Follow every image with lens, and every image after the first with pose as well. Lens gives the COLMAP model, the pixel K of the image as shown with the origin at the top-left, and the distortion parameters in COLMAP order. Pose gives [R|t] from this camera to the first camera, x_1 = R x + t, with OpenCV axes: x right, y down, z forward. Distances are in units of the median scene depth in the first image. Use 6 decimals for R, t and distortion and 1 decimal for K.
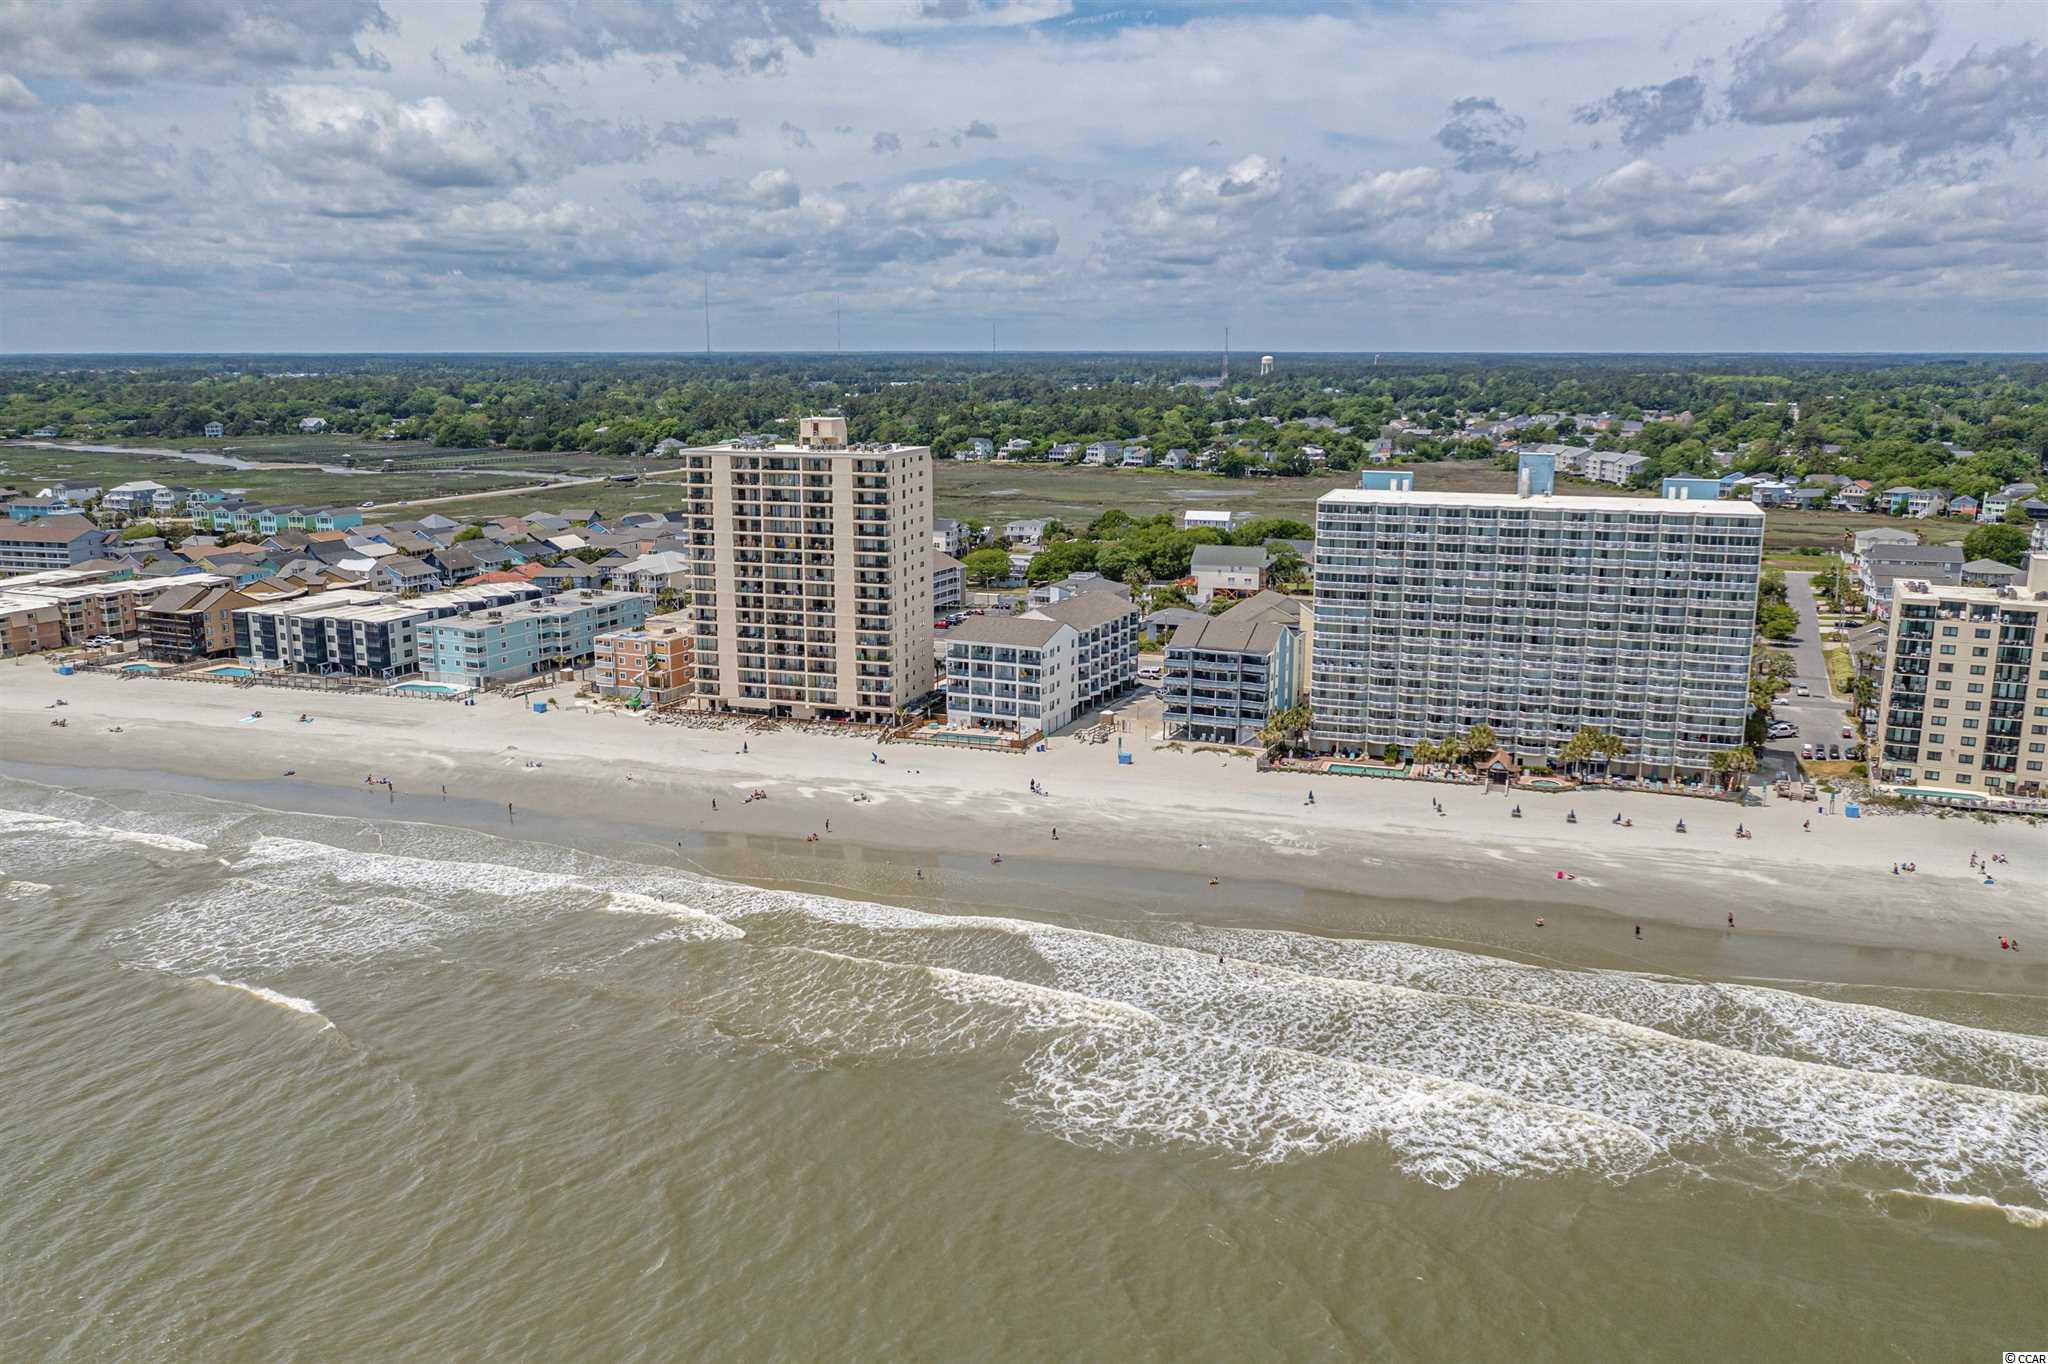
lens RADIAL K [[1567.8, 0, 1024.0], [0, 1567.8, 682.0], [0, 0, 1]] dist [-0.000102, 0.010549]
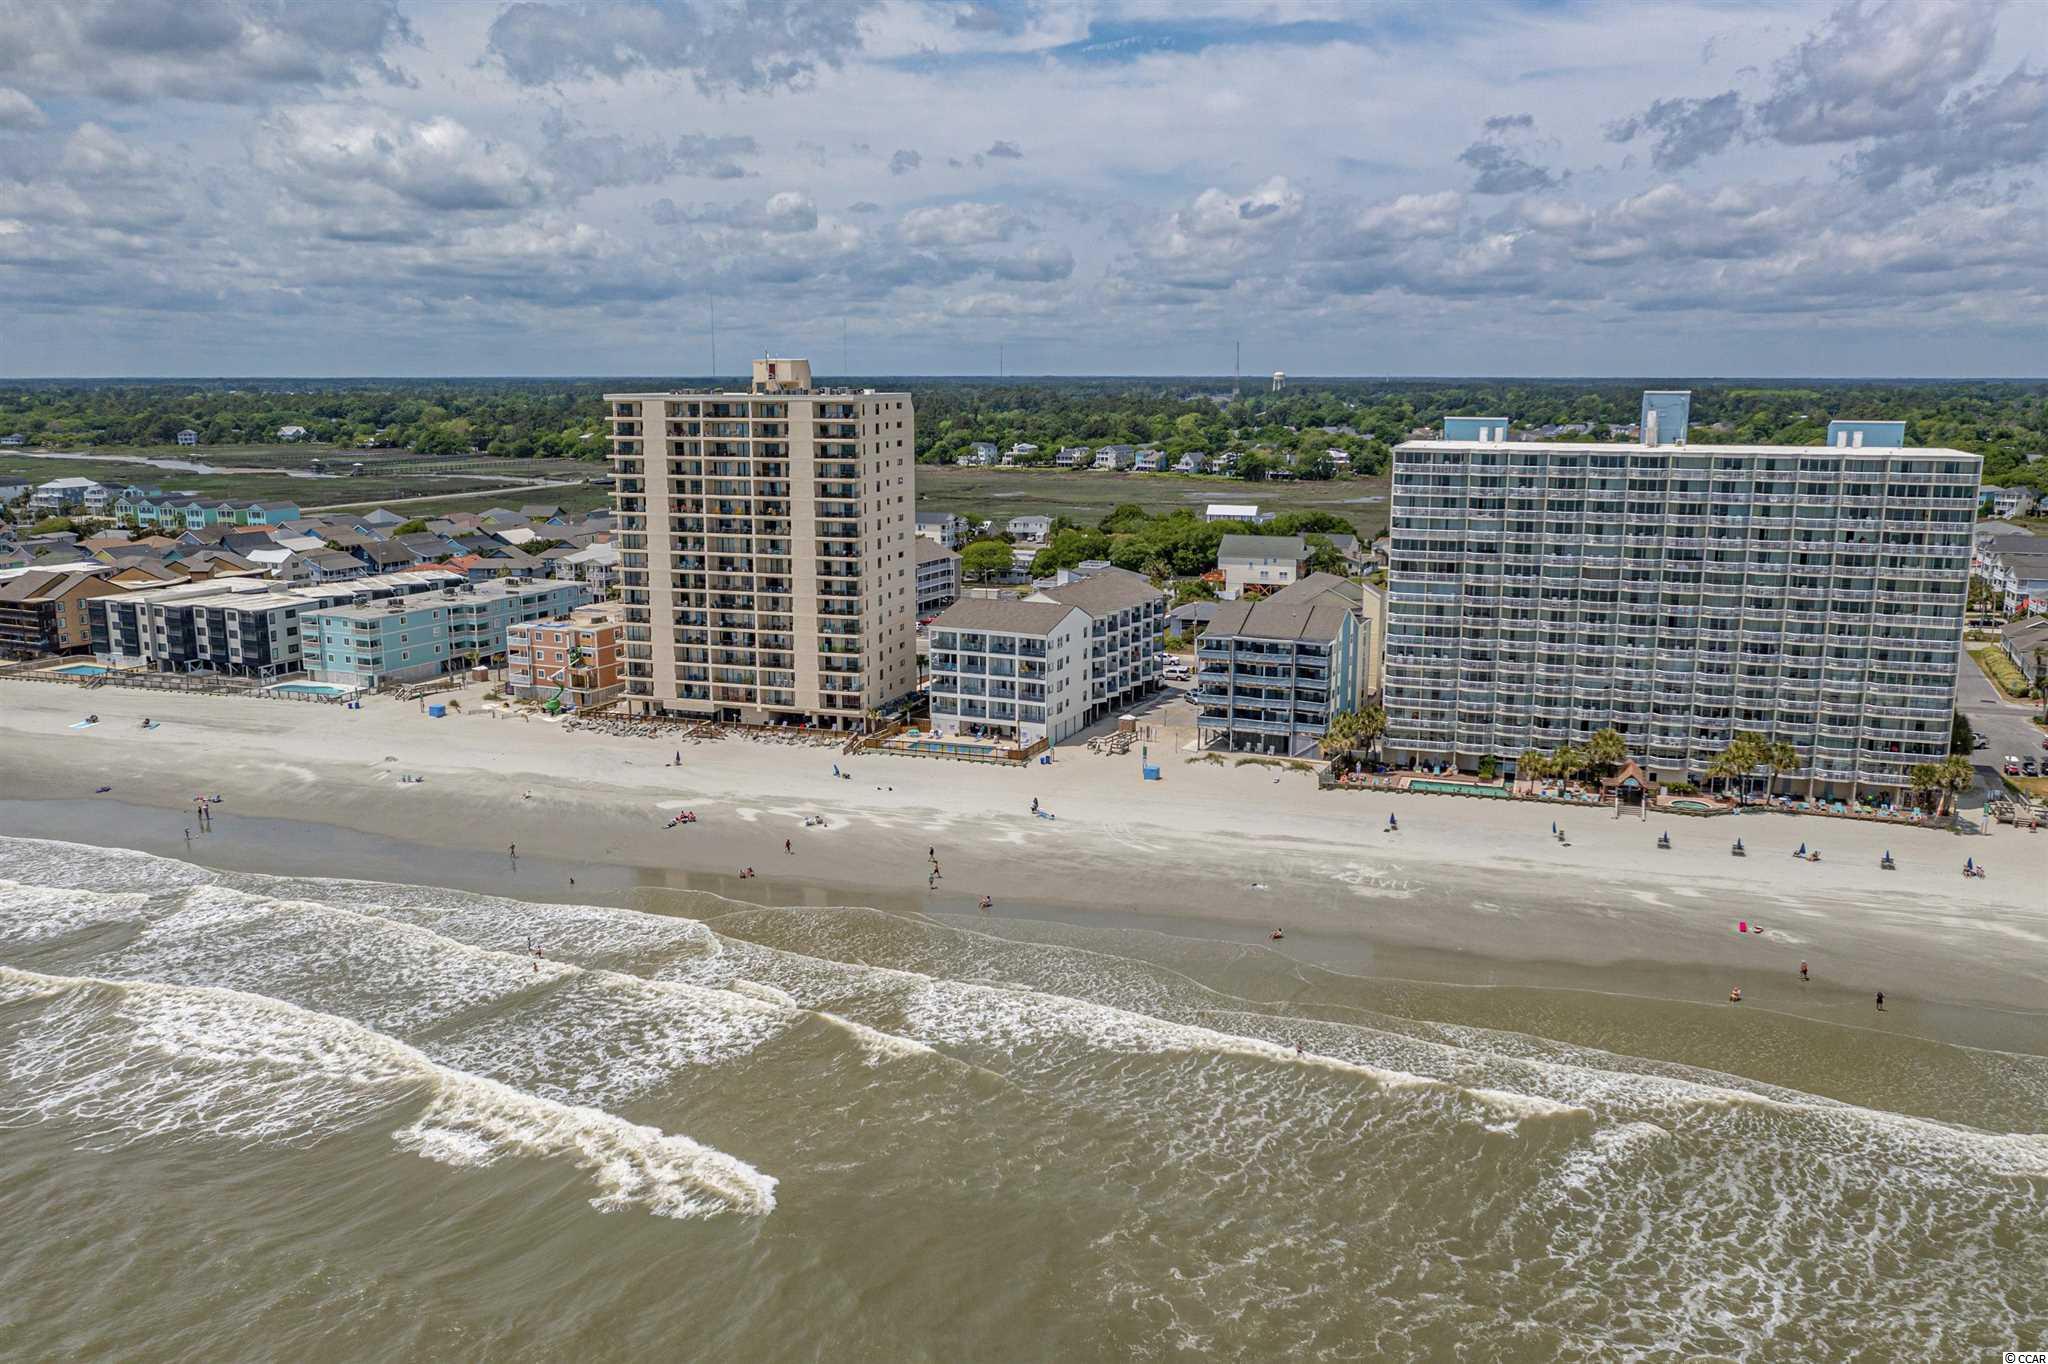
lens RADIAL K [[1567.8, 0, 1024.0], [0, 1567.8, 682.0], [0, 0, 1]] dist [-0.000102, 0.010549]
pose [[0.999988, 0.001263, -0.004695, 0.003267], [-0.001337, 0.999874, -0.015818, 0.014597], [0.004674, 0.015824, 0.999864, 0.192059]]
